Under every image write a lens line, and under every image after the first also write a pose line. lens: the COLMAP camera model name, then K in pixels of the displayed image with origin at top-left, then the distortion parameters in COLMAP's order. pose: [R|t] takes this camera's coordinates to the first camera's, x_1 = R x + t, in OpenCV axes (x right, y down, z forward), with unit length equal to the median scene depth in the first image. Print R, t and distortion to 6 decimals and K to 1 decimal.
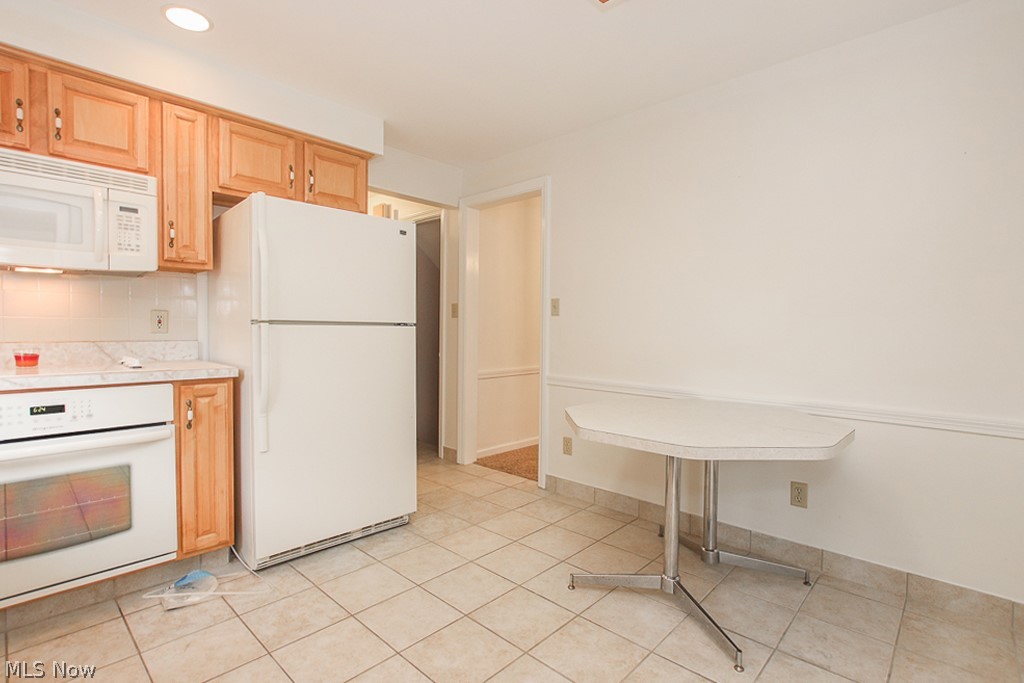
lens RADIAL K [[485.3, 0, 507.1], [0, 485.3, 340.6], [0, 0, 1]] dist [-0.014513, 0.000413]
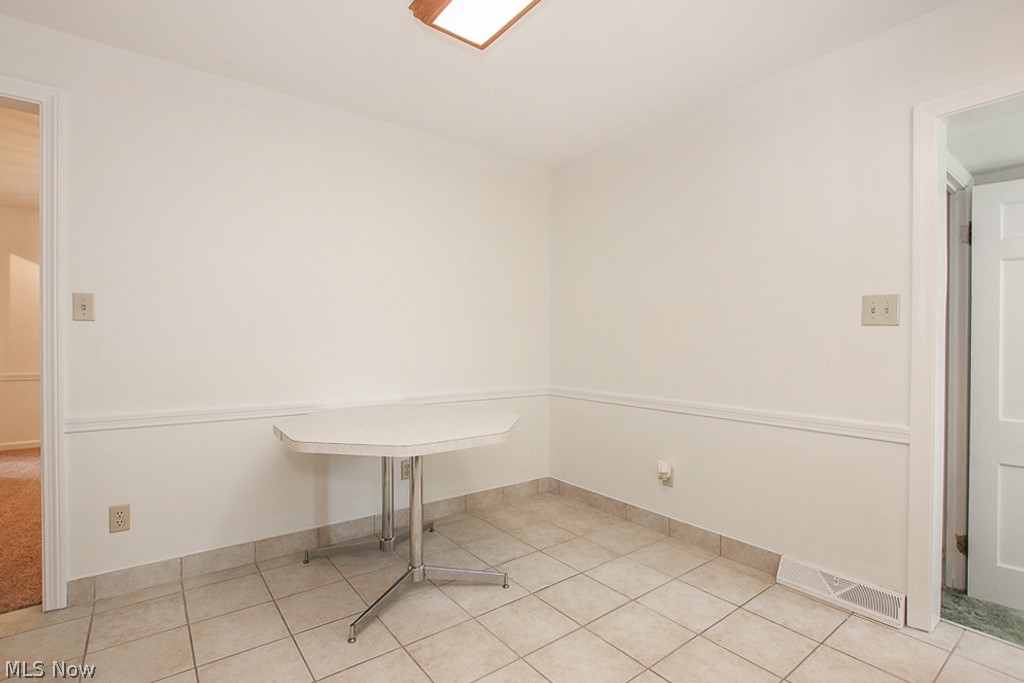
lens RADIAL K [[485.3, 0, 507.7], [0, 485.3, 341.0], [0, 0, 1]] dist [-0.014513, 0.000413]
pose [[0.161333, -0.013987, 0.986801, -0.577358], [0.021813, 0.999706, 0.010603, -0.027055], [-0.986659, 0.019814, 0.161591, 0.492966]]
